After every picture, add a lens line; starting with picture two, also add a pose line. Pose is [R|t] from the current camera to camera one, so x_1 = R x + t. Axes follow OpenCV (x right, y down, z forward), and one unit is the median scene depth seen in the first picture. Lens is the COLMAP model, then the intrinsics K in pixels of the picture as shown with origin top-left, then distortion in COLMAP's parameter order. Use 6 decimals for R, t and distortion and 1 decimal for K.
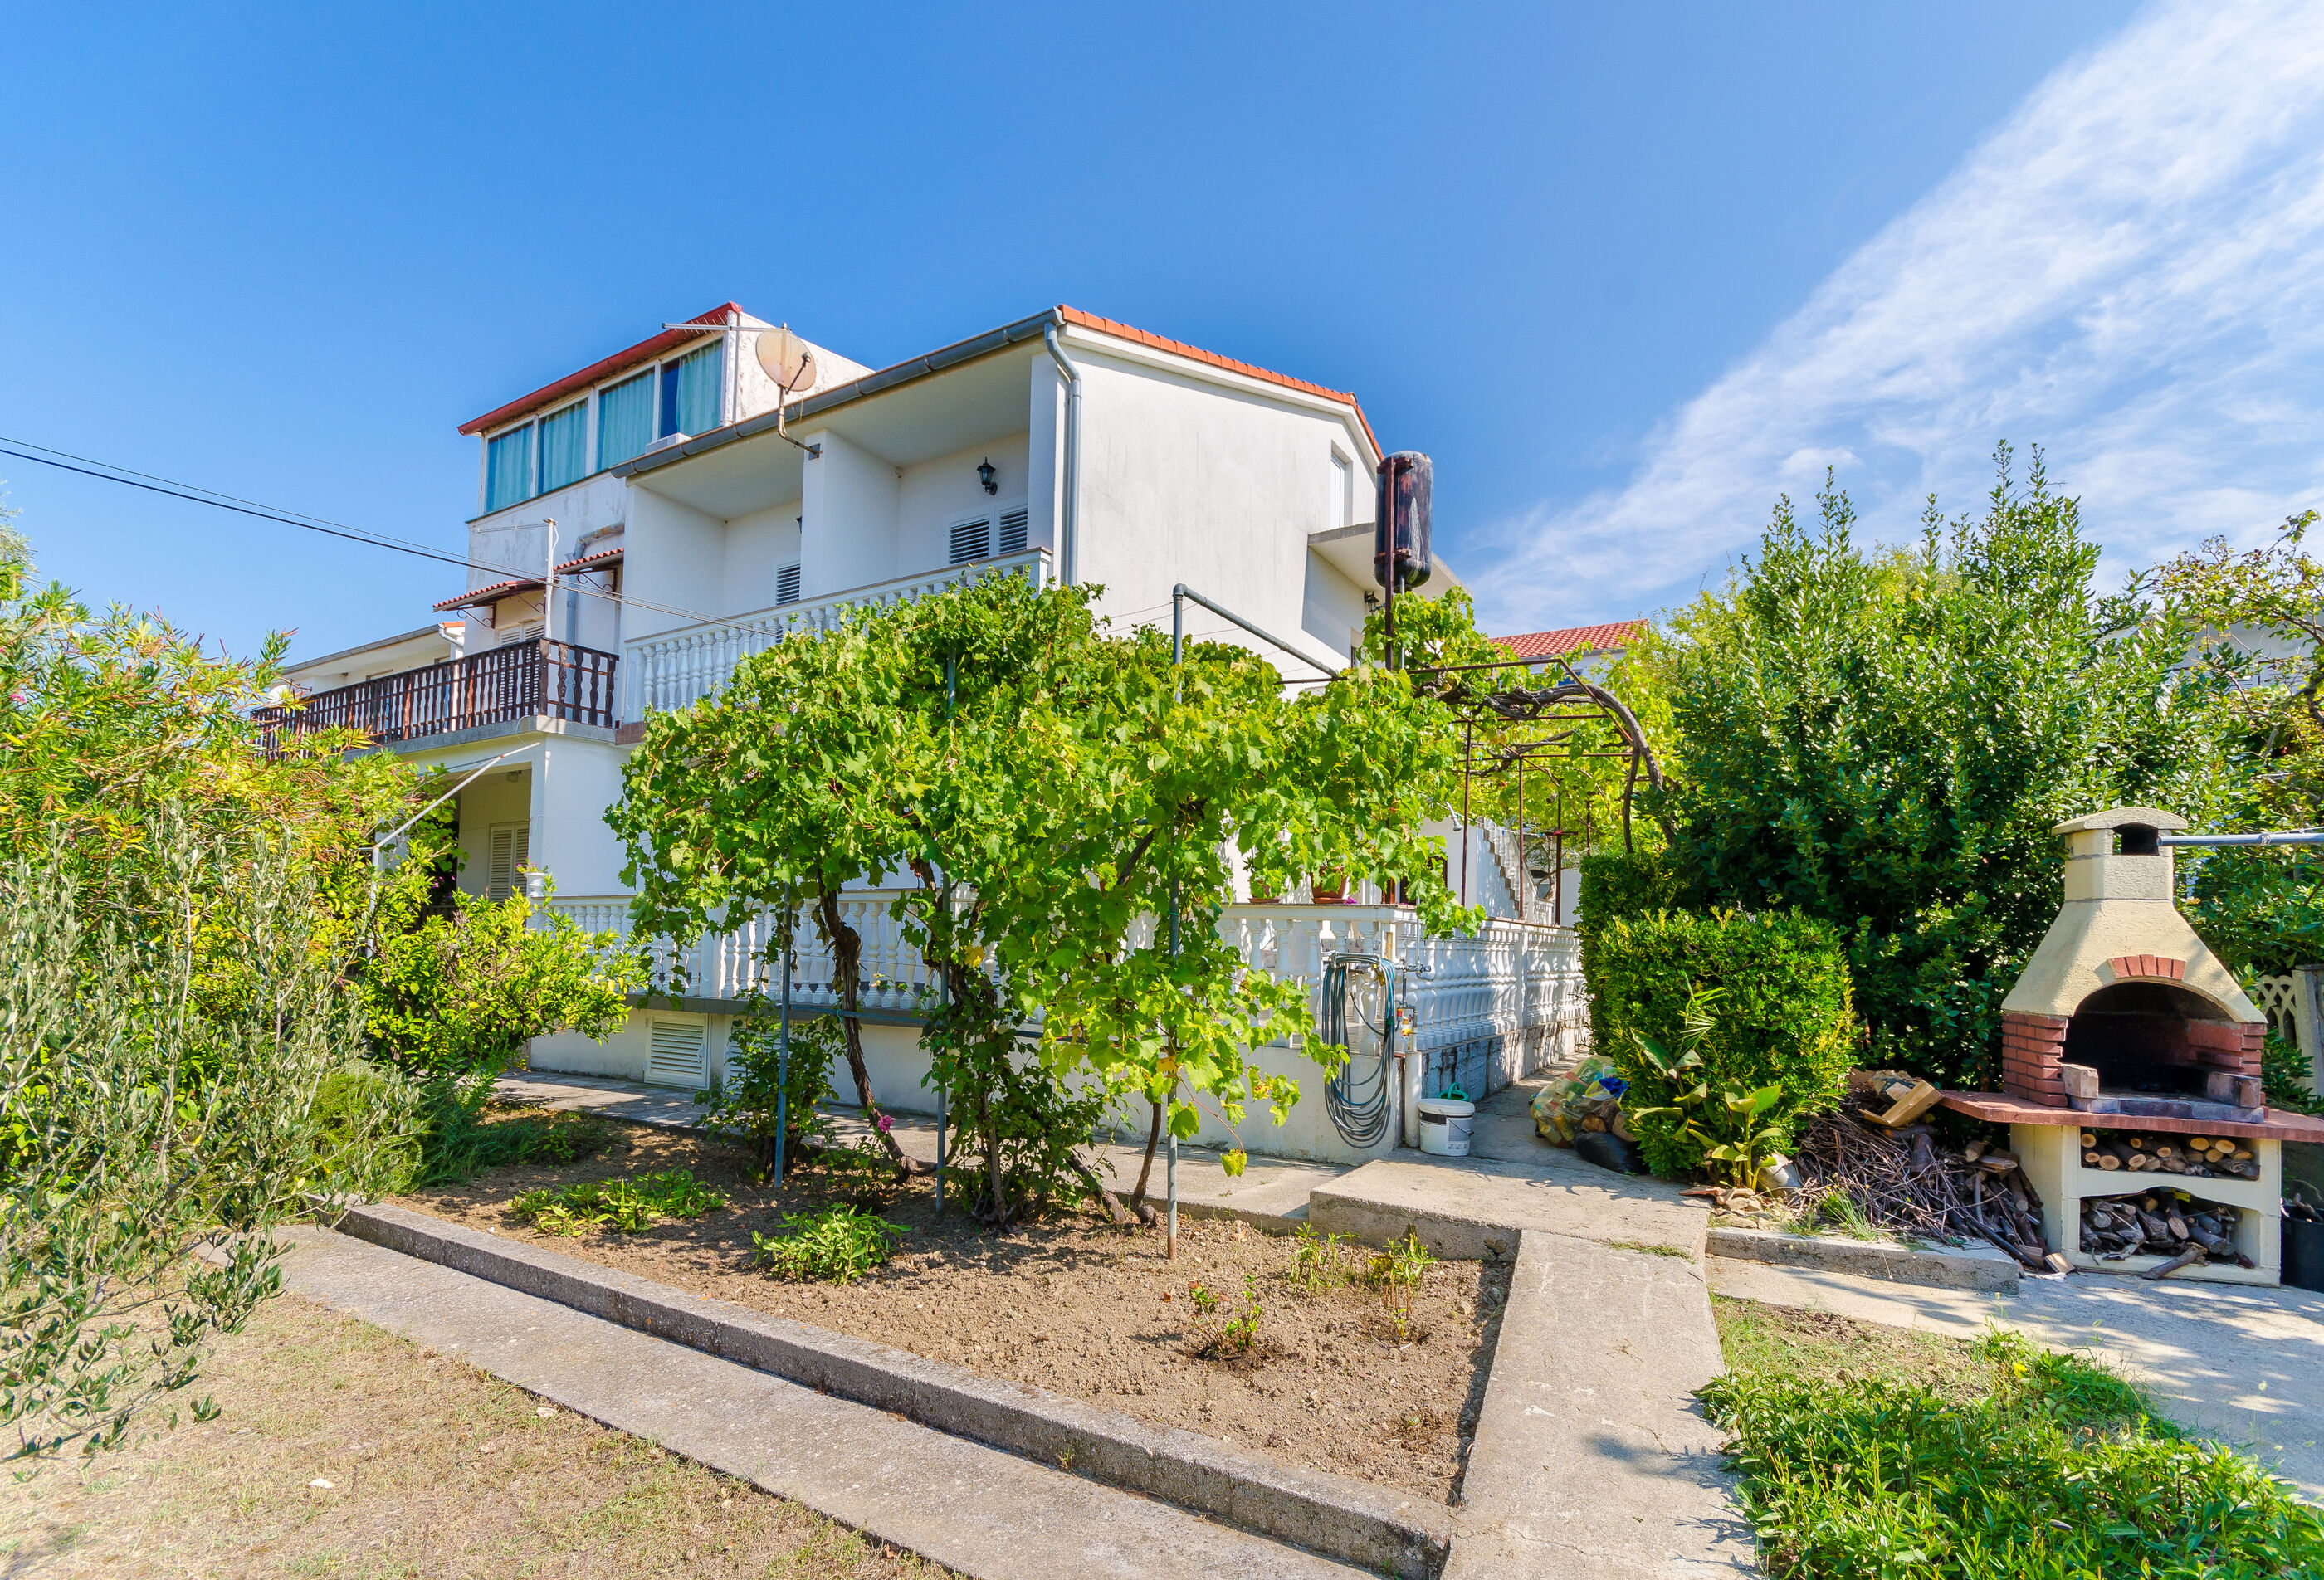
lens RADIAL K [[1044.7, 0, 1147.1], [0, 1044.7, 941.5], [0, 0, 1]] dist [0.000485, 0.000047]
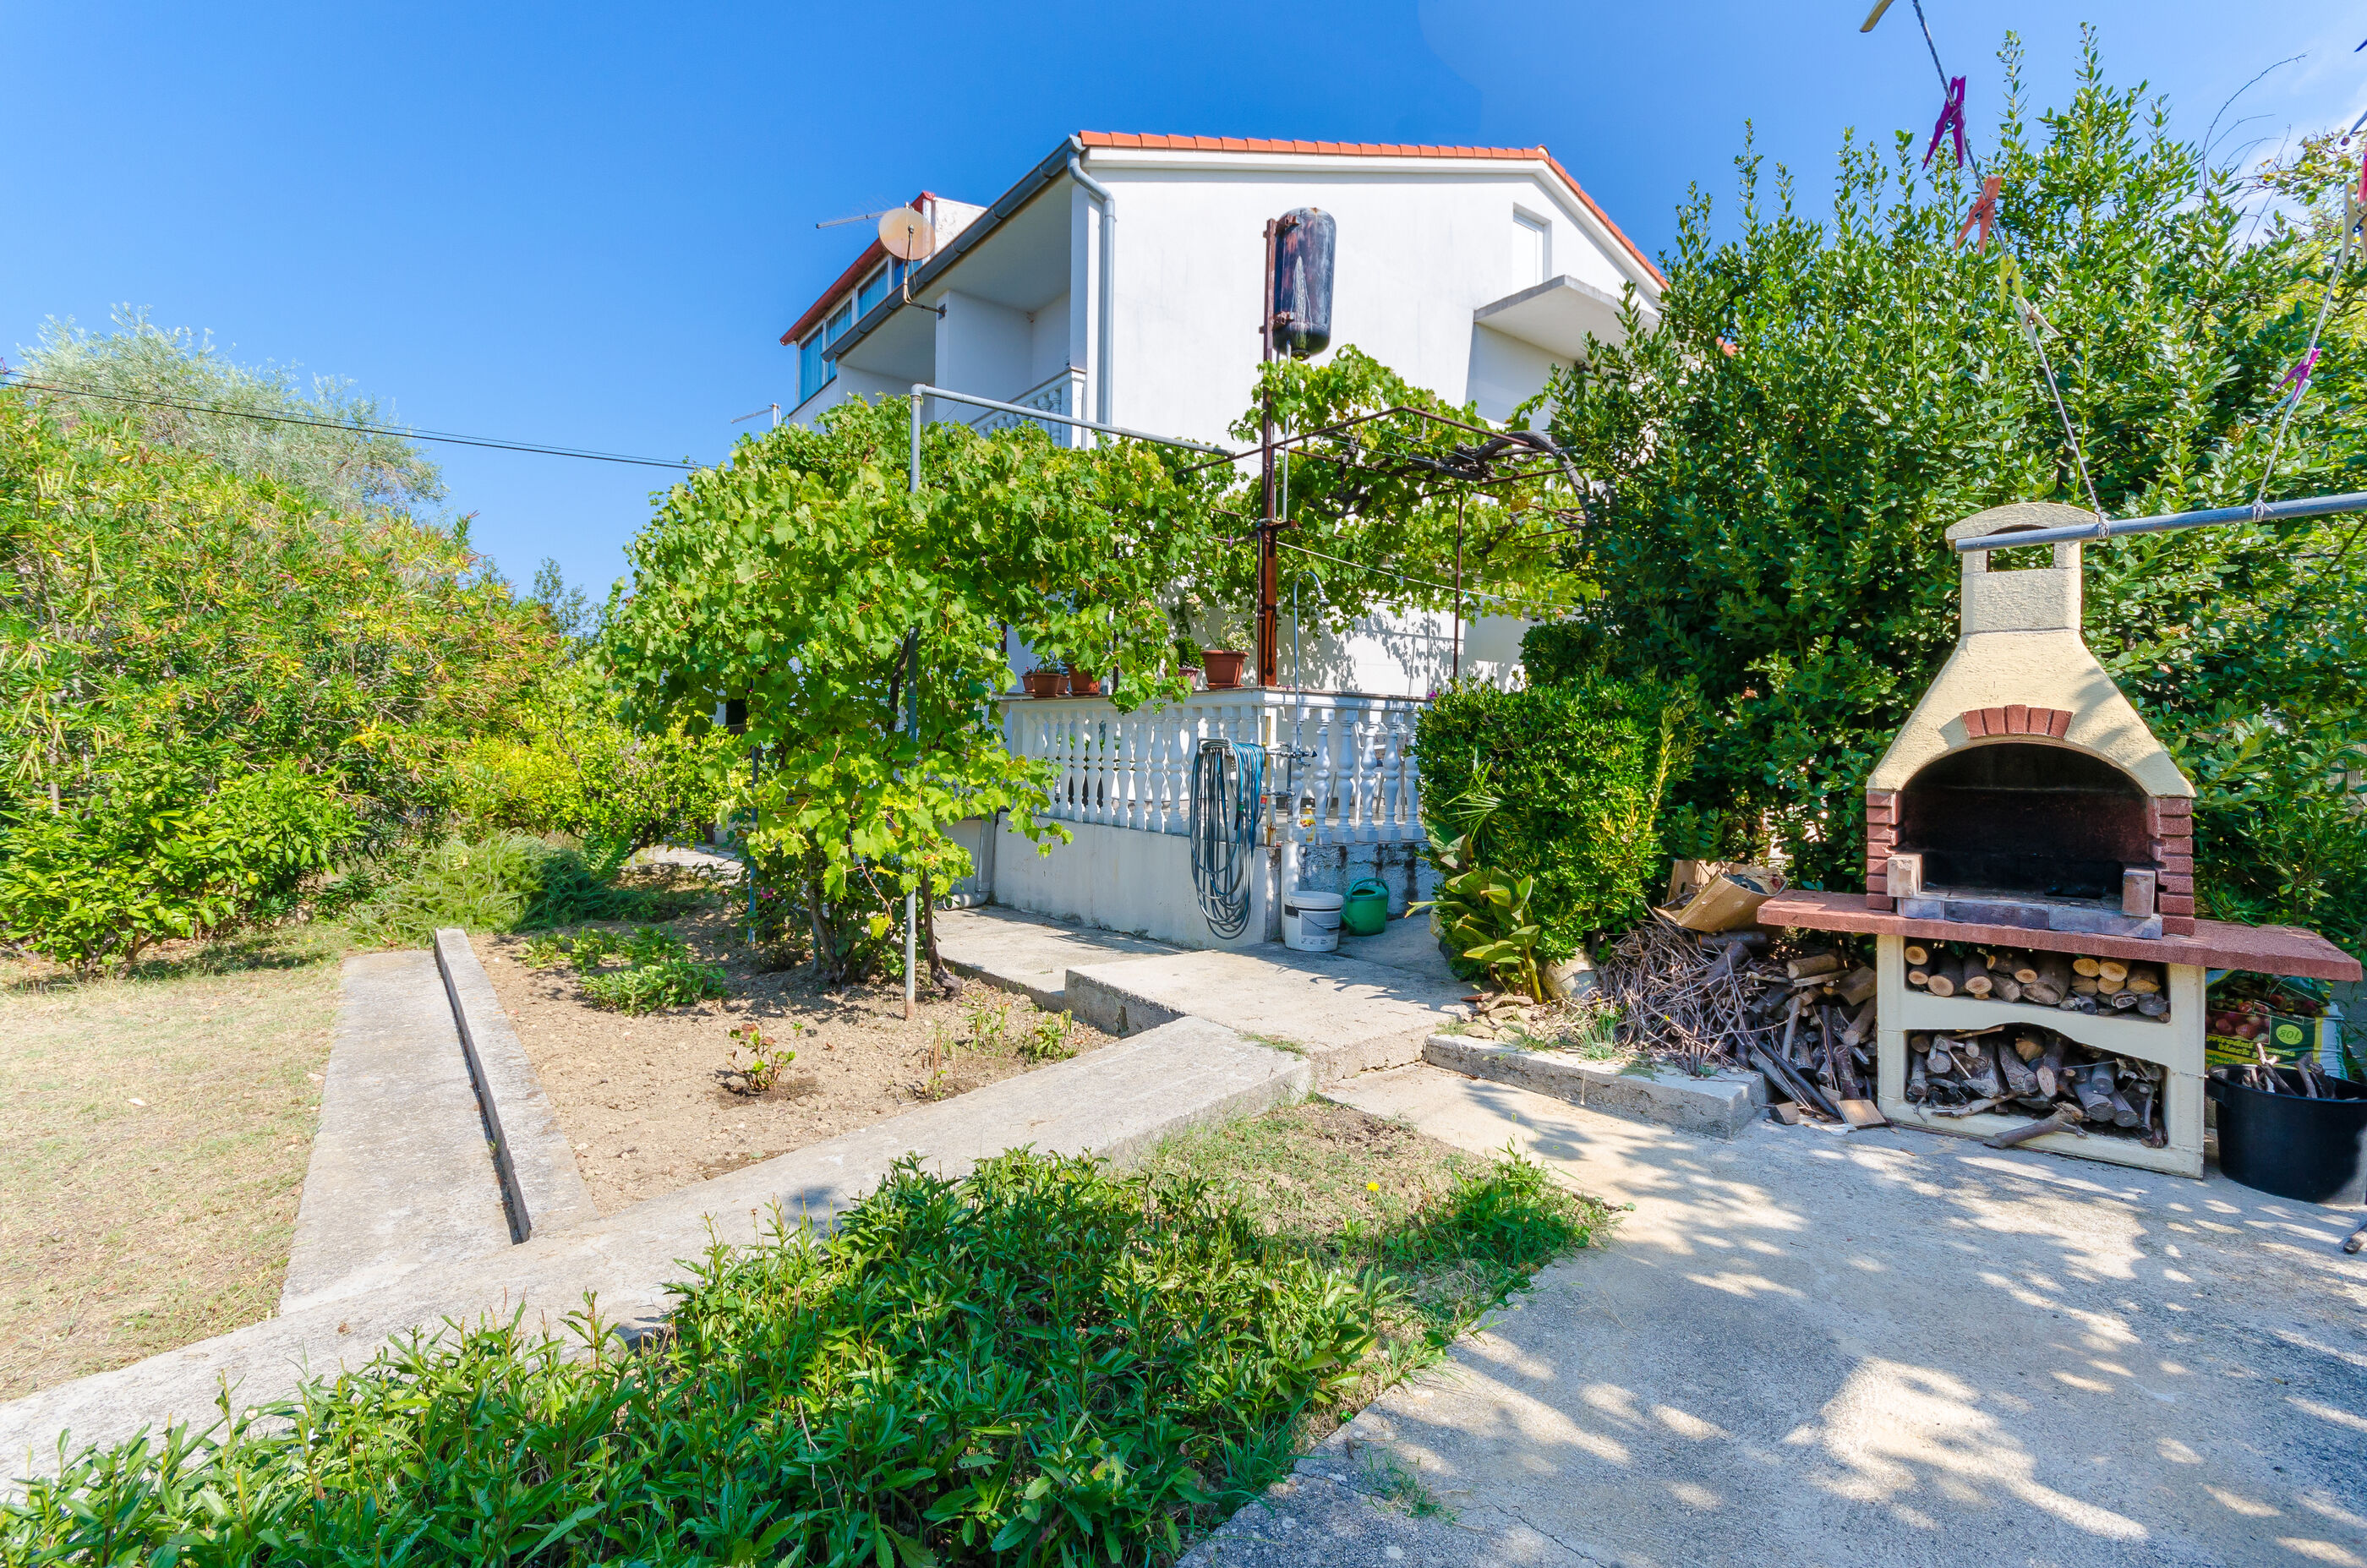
lens RADIAL K [[1020.7, 0, 1184.9], [0, 1020.7, 774.6], [0, 0, 1]] dist [0.001840, -0.000273]
pose [[0.934821, -0.008316, -0.355022, 0.673856], [0.012272, 0.999885, 0.008890, 0.047964], [0.354907, -0.012667, 0.934816, 0.130447]]
